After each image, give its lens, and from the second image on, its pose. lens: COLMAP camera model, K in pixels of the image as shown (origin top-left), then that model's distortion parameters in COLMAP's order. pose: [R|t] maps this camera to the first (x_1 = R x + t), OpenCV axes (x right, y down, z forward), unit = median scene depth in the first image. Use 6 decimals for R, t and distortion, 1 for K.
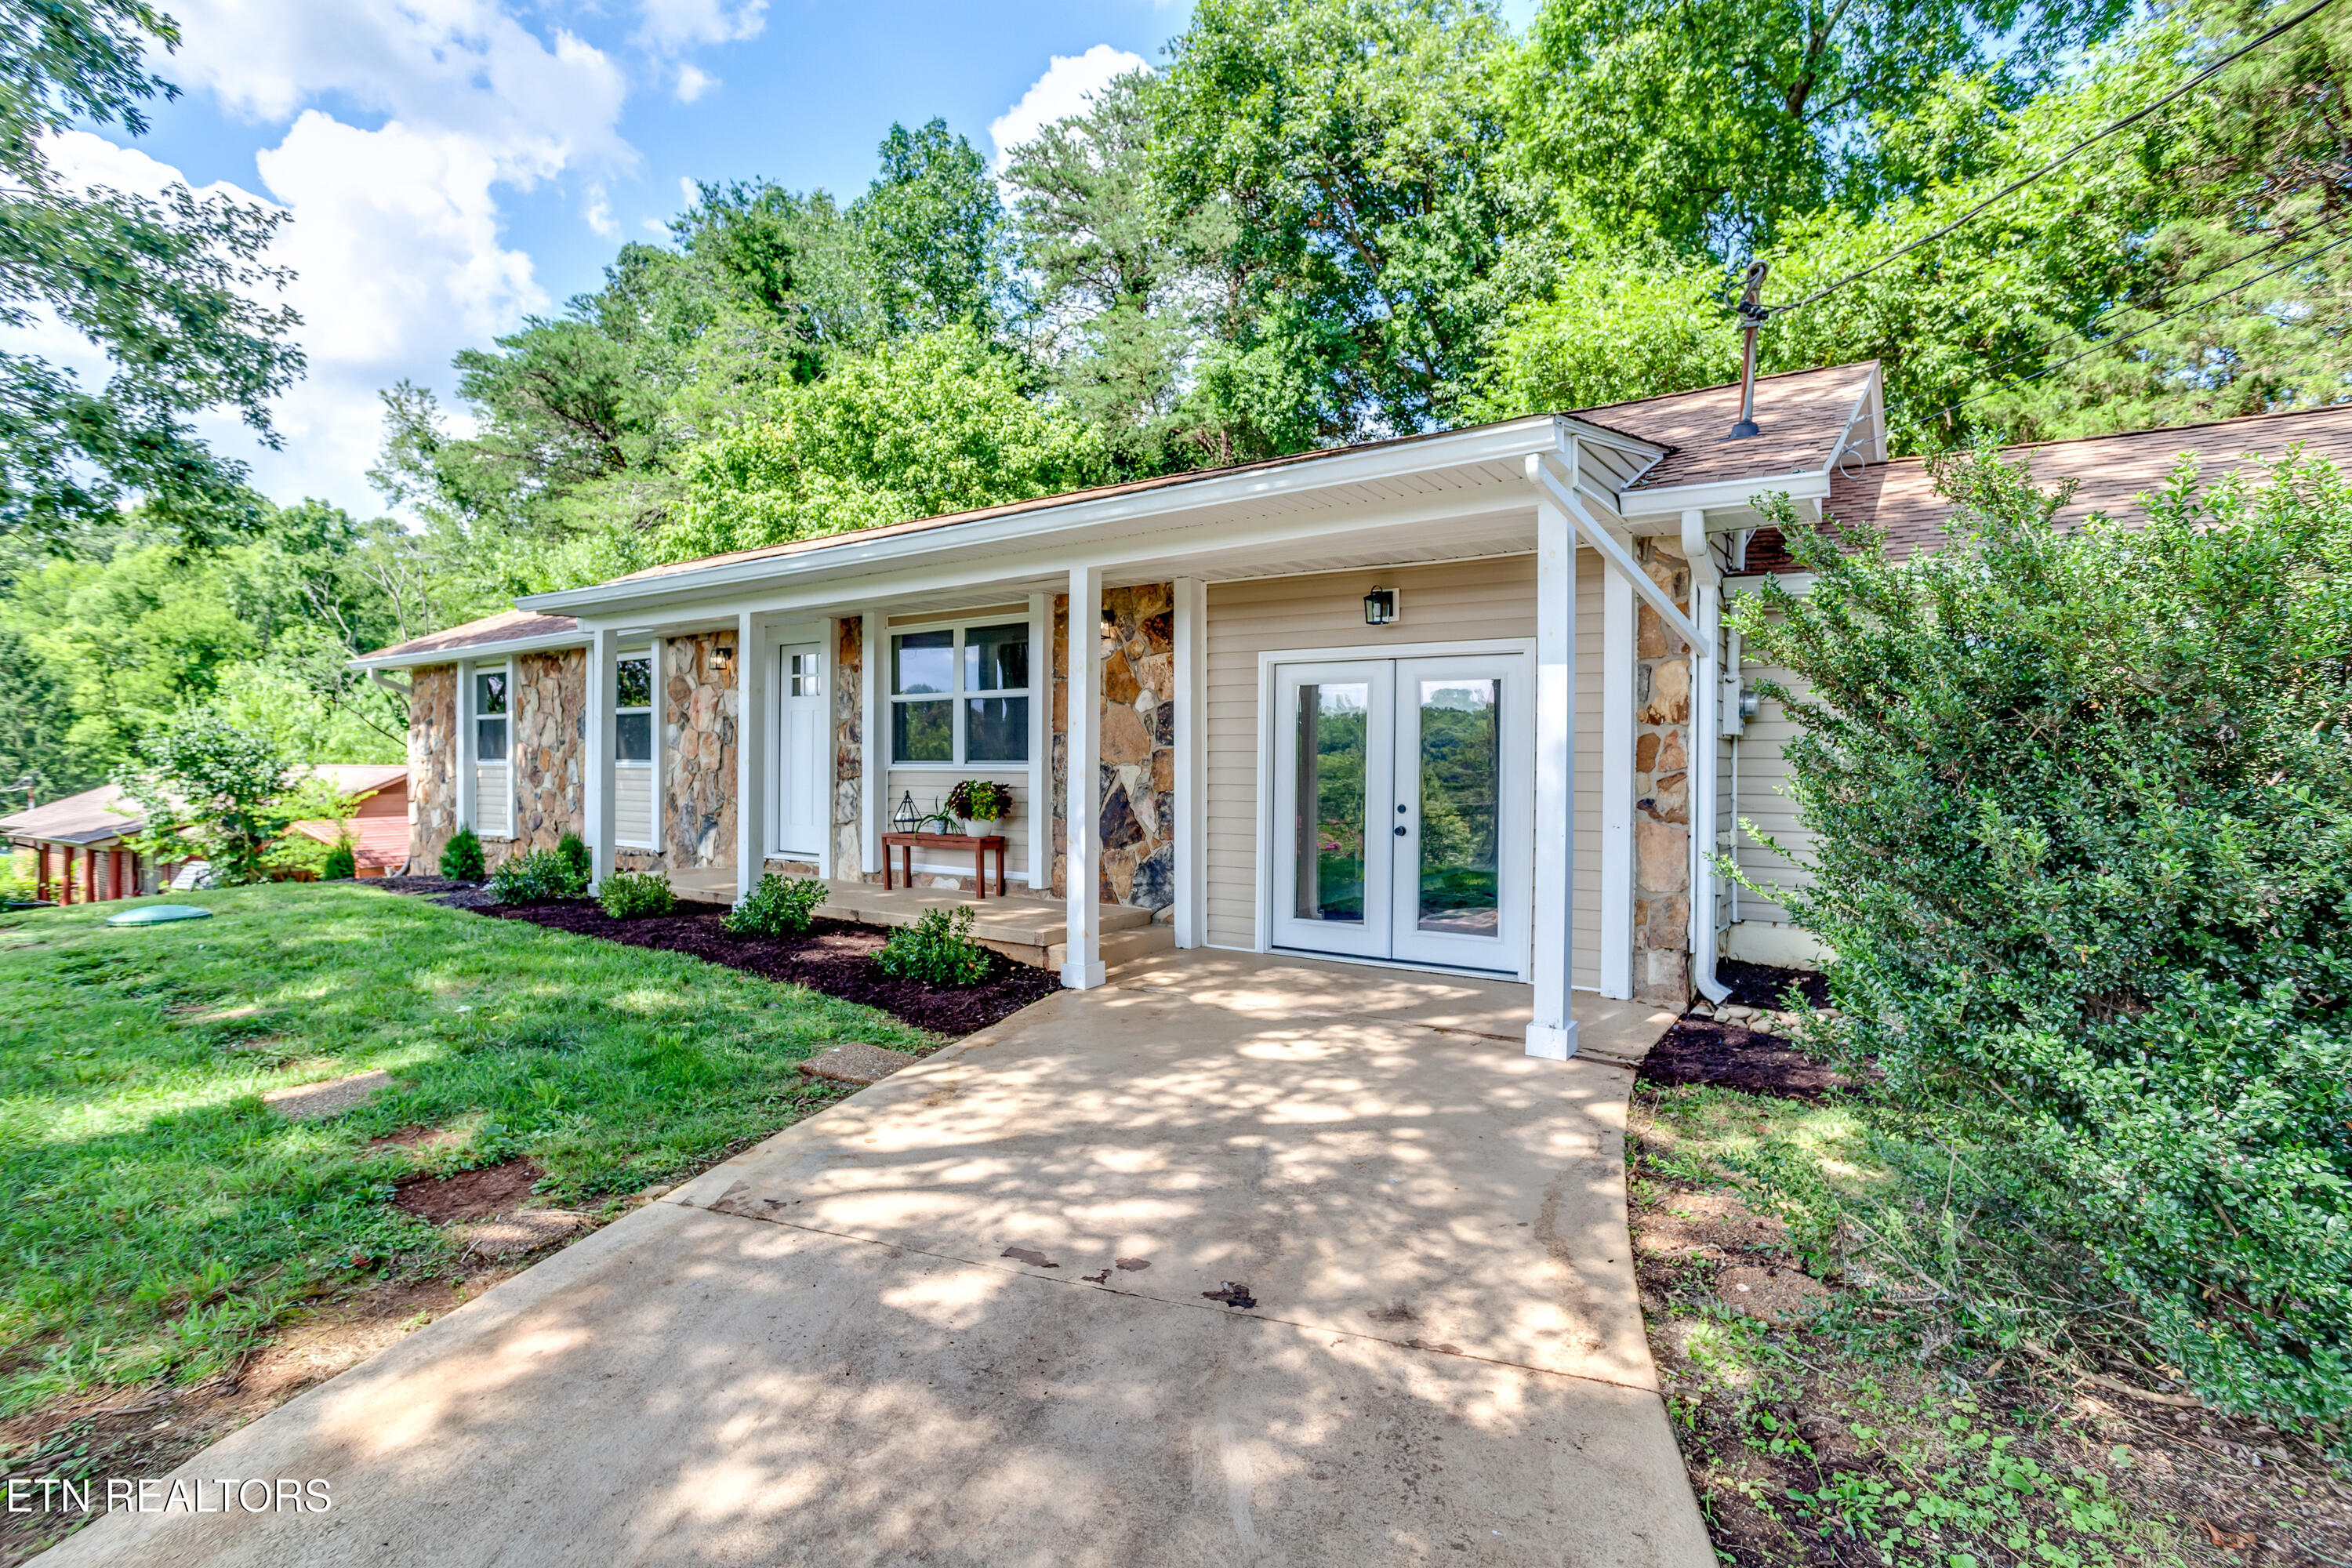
lens RADIAL K [[1139.0, 0, 1176.0], [0, 1139.0, 784.0], [0, 0, 1]] dist [-0.051451, 0.021467]
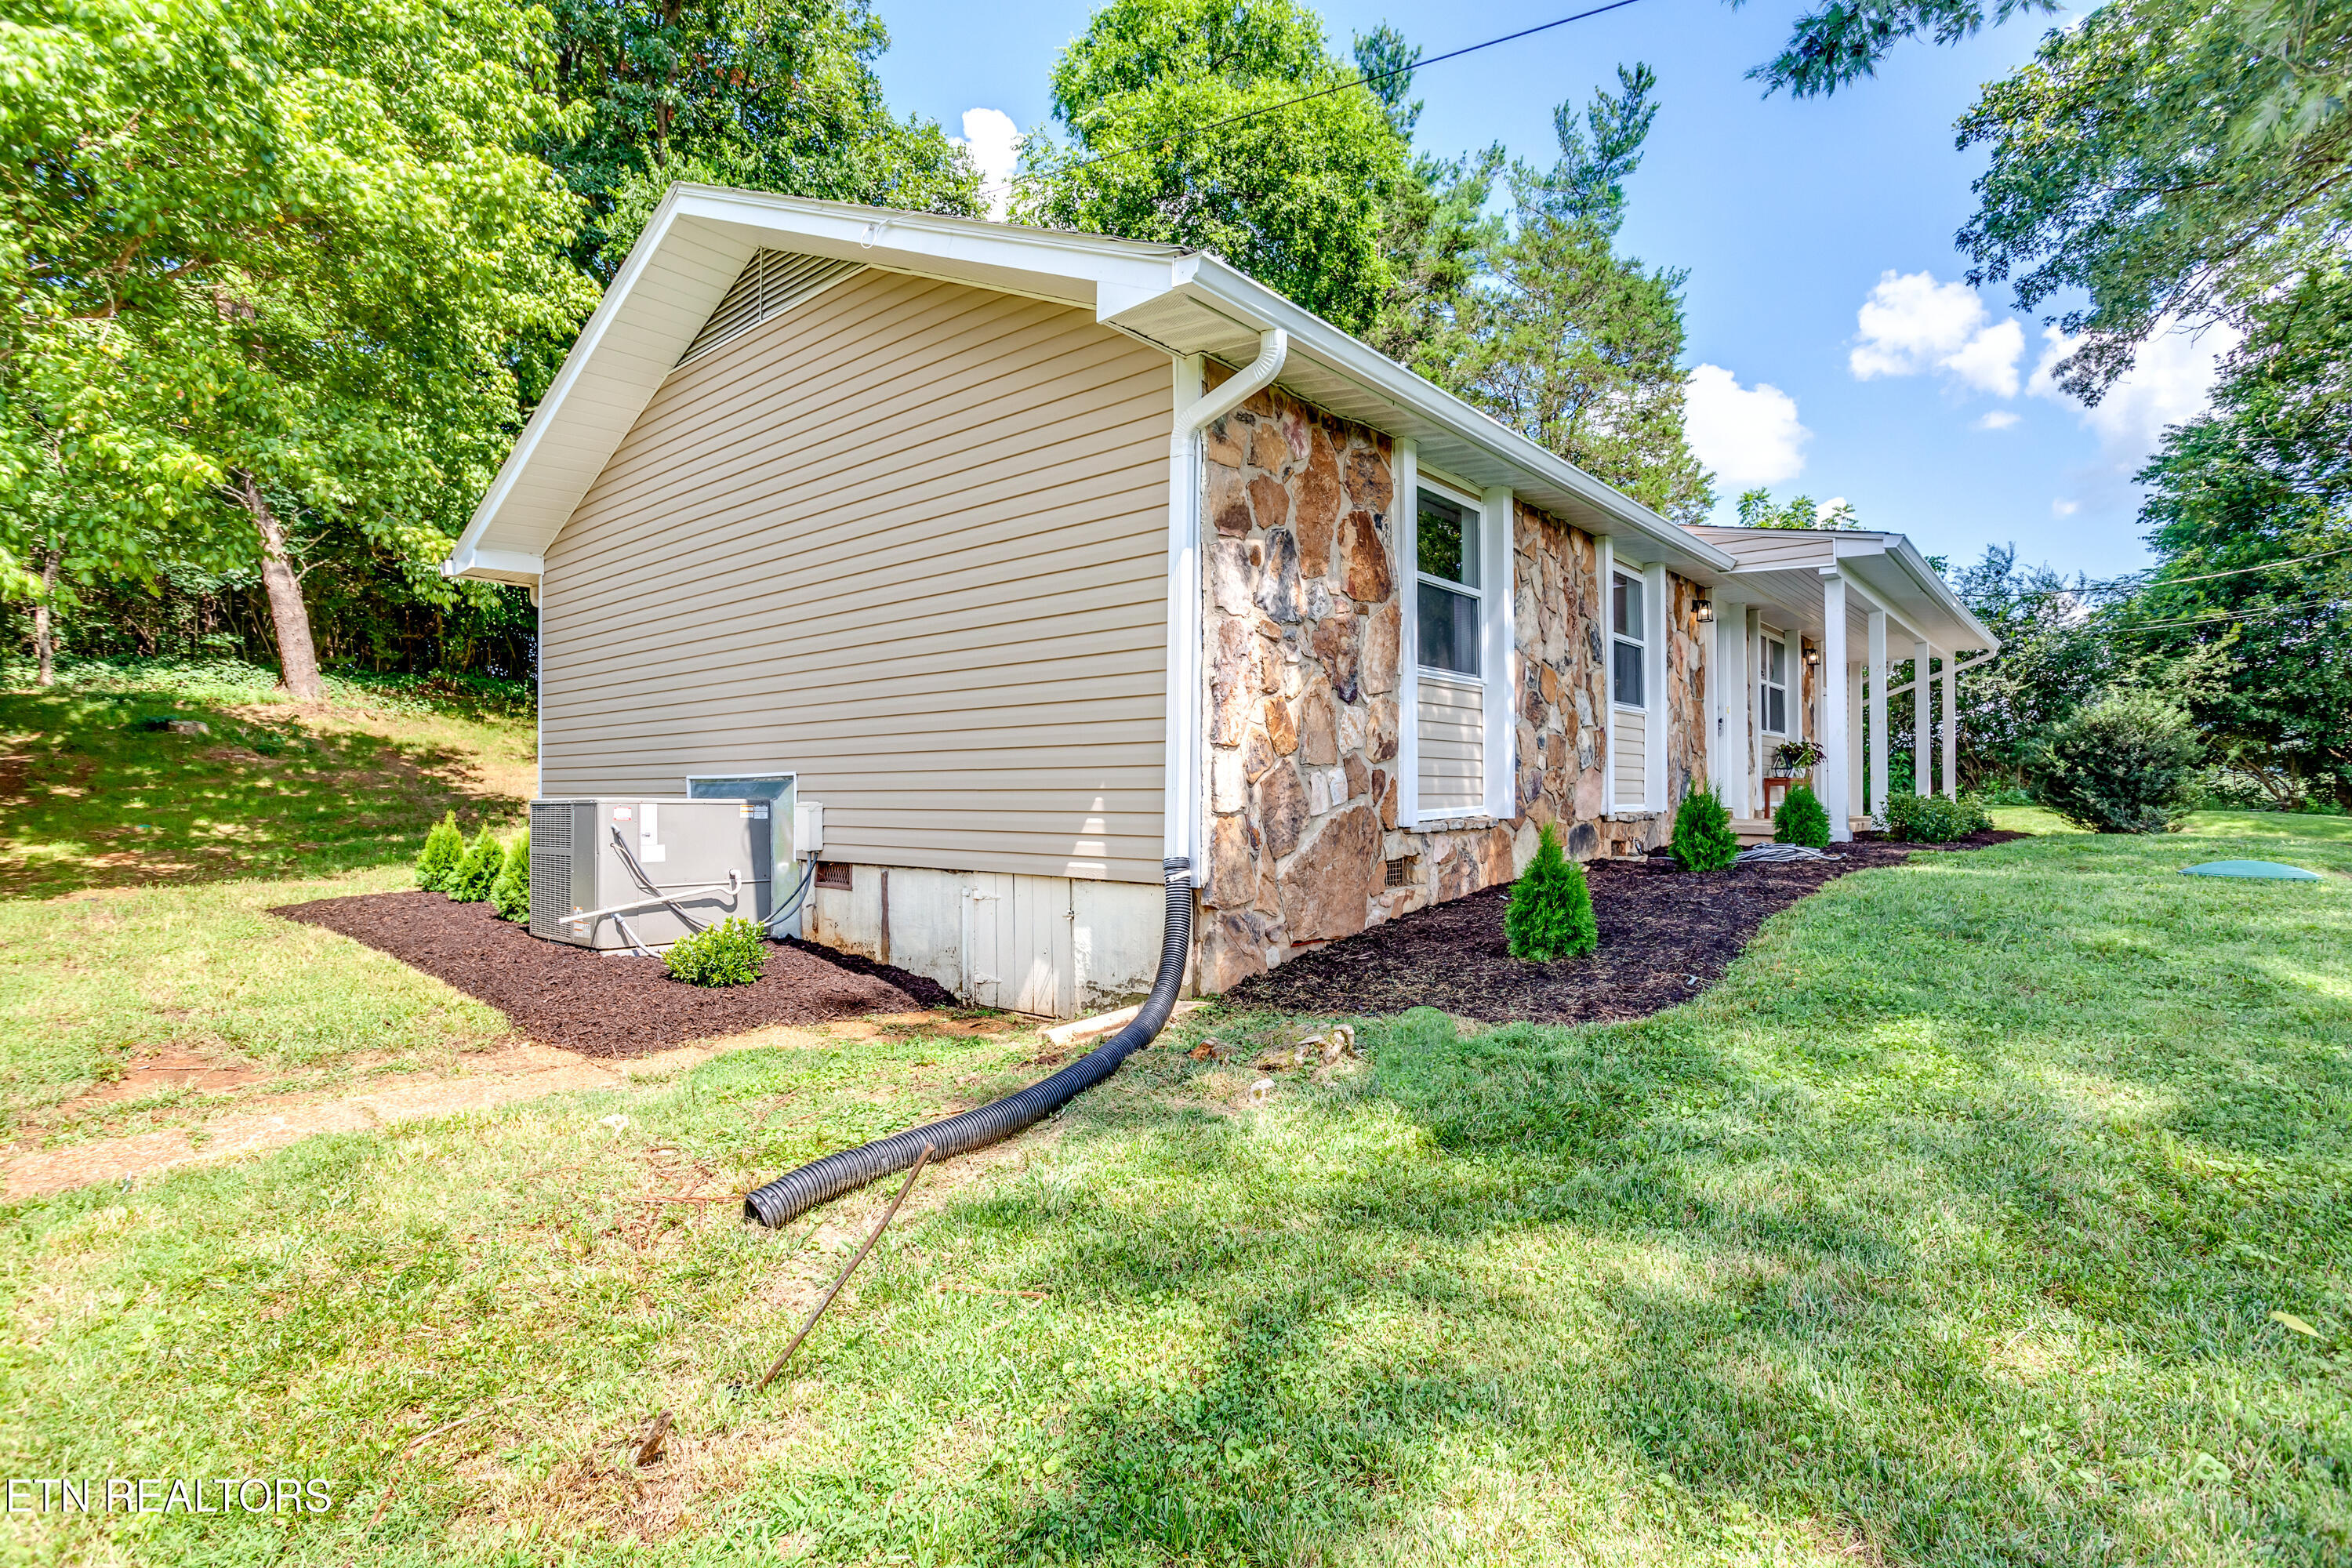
lens RADIAL K [[1164.3, 0, 1179.7], [0, 1164.3, 806.5], [0, 0, 1]] dist [-0.079882, 0.058047]
pose [[0.091971, -0.010401, 0.995707, -1.275721], [0.022592, 0.999710, 0.008356, 0.037409], [-0.995505, 0.021727, 0.092179, 1.204959]]
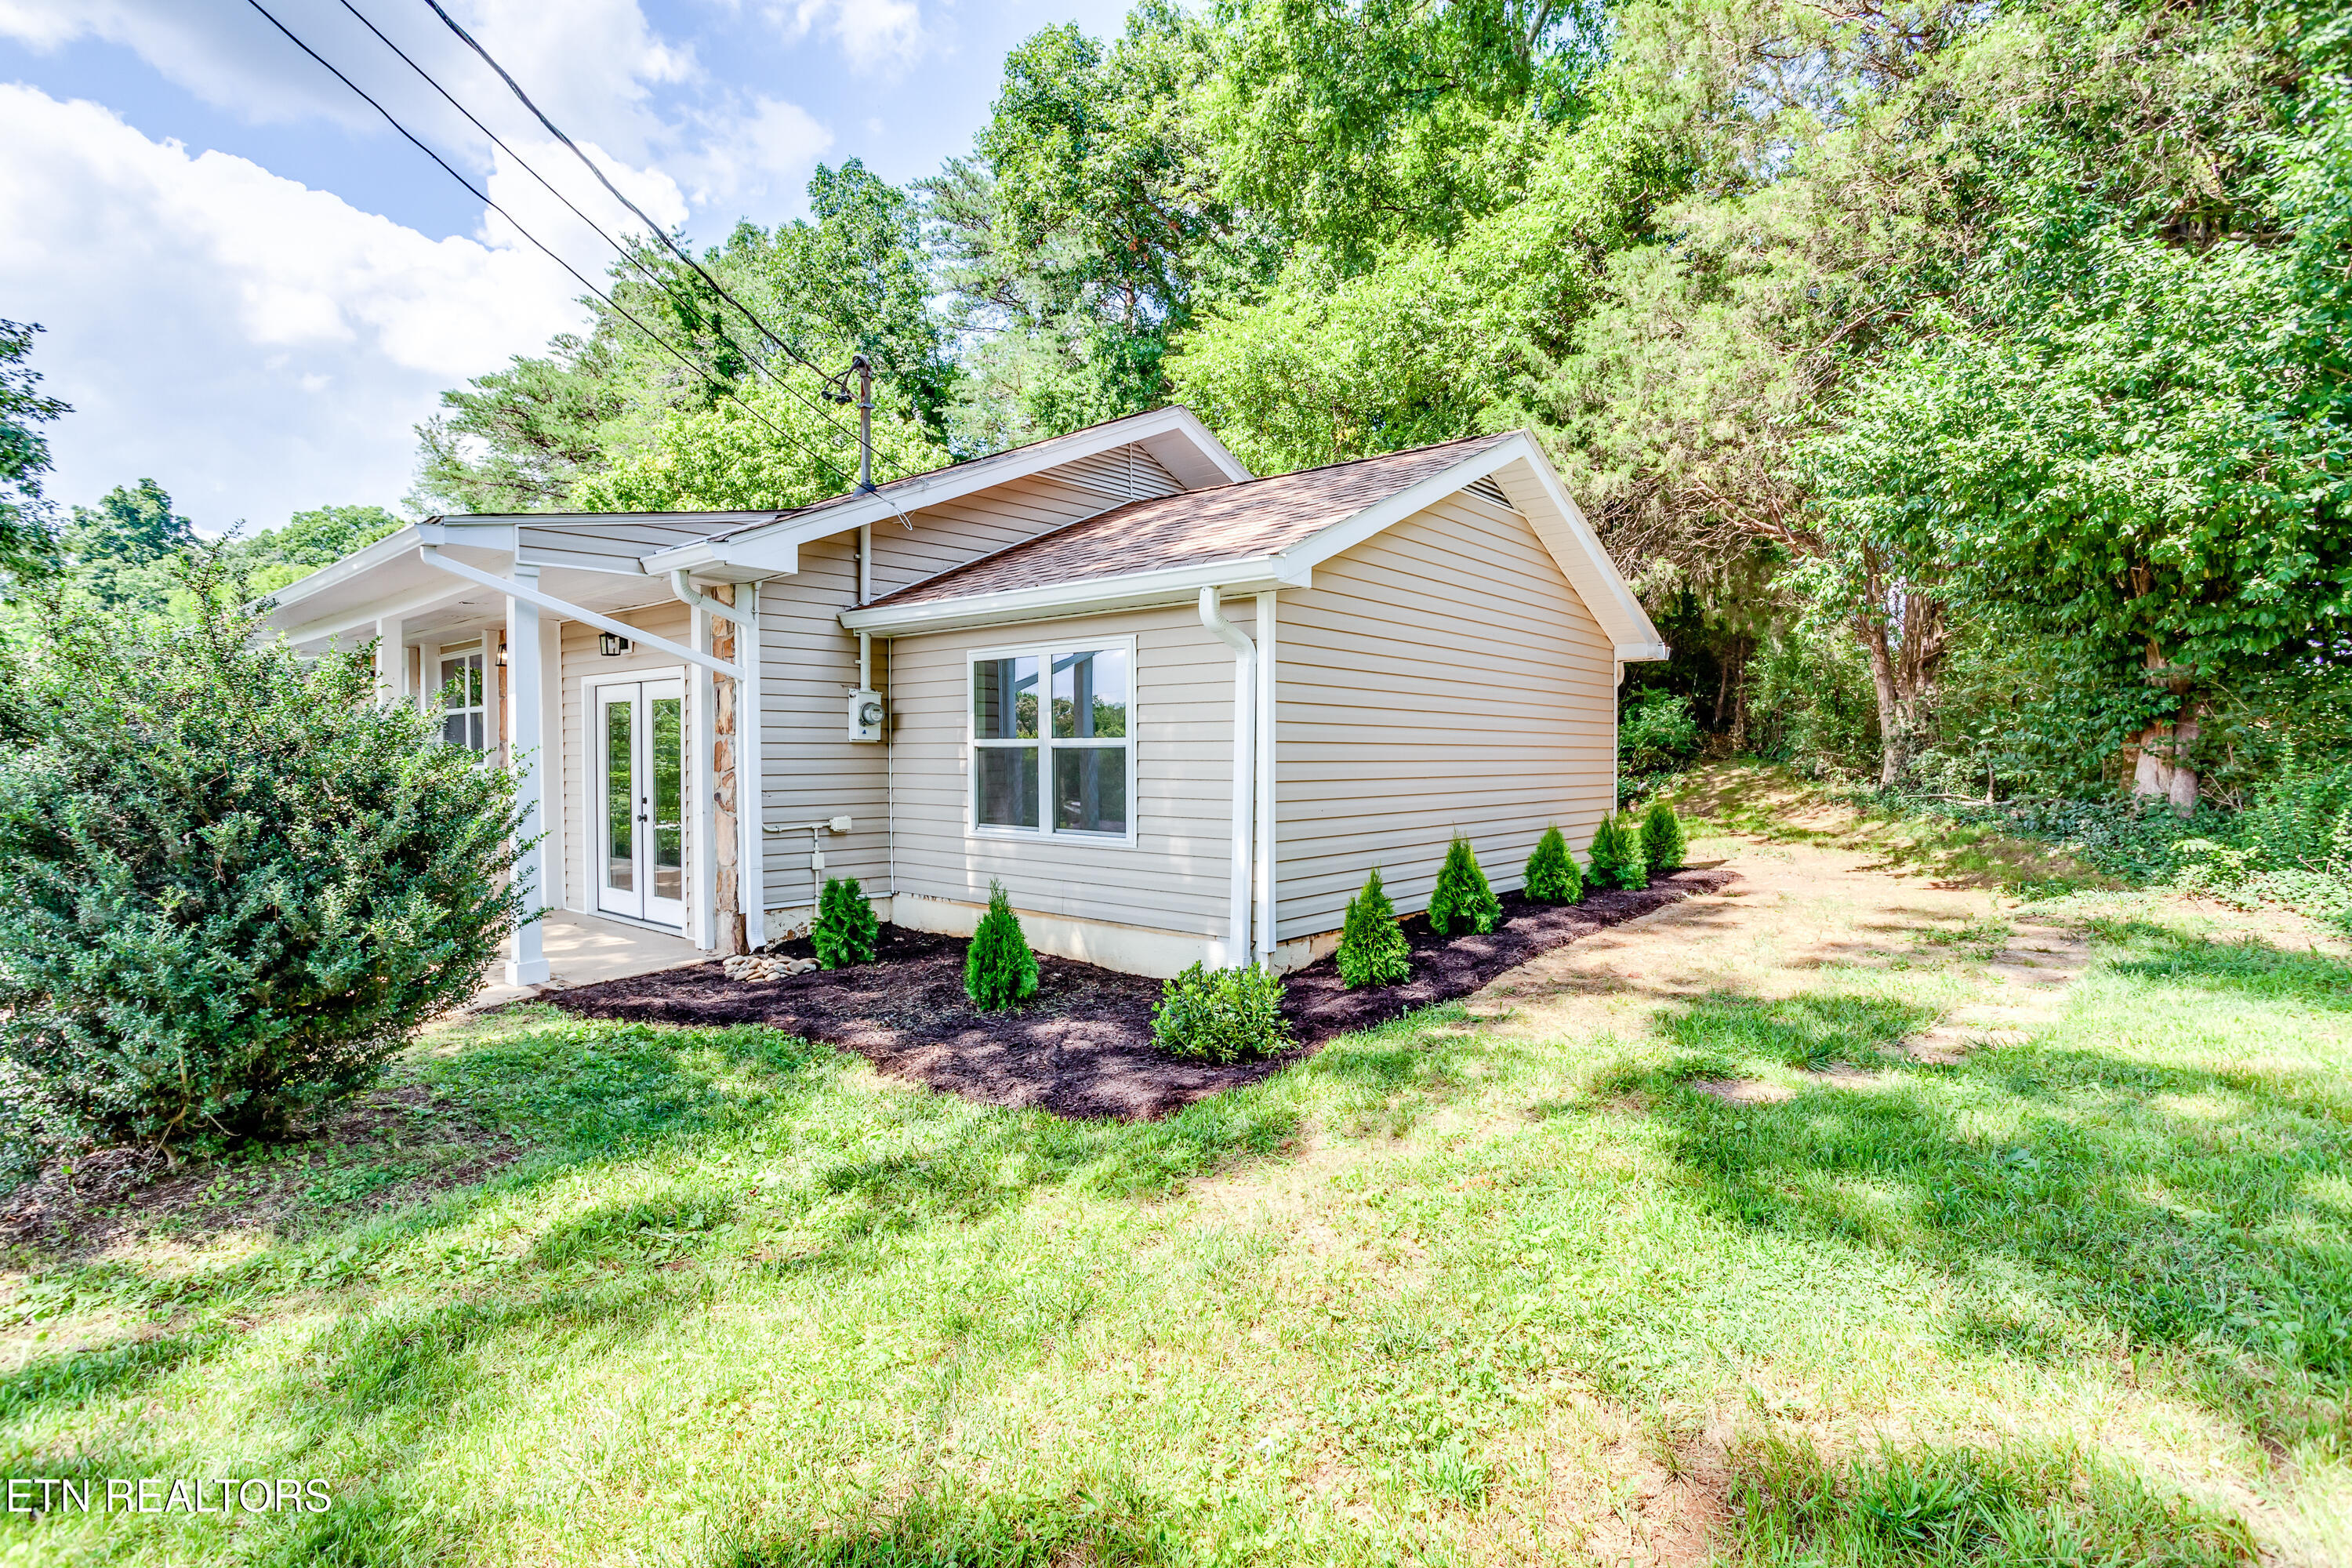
lens RADIAL K [[1144.7, 0, 1176.0], [0, 1144.7, 784.0], [0, 0, 1]] dist [-0.052289, 0.031988]
pose [[0.993971, -0.001163, -0.109638, 0.536643], [0.002080, 0.999964, 0.008244, -0.002755], [0.109625, -0.008423, 0.993937, -0.118928]]
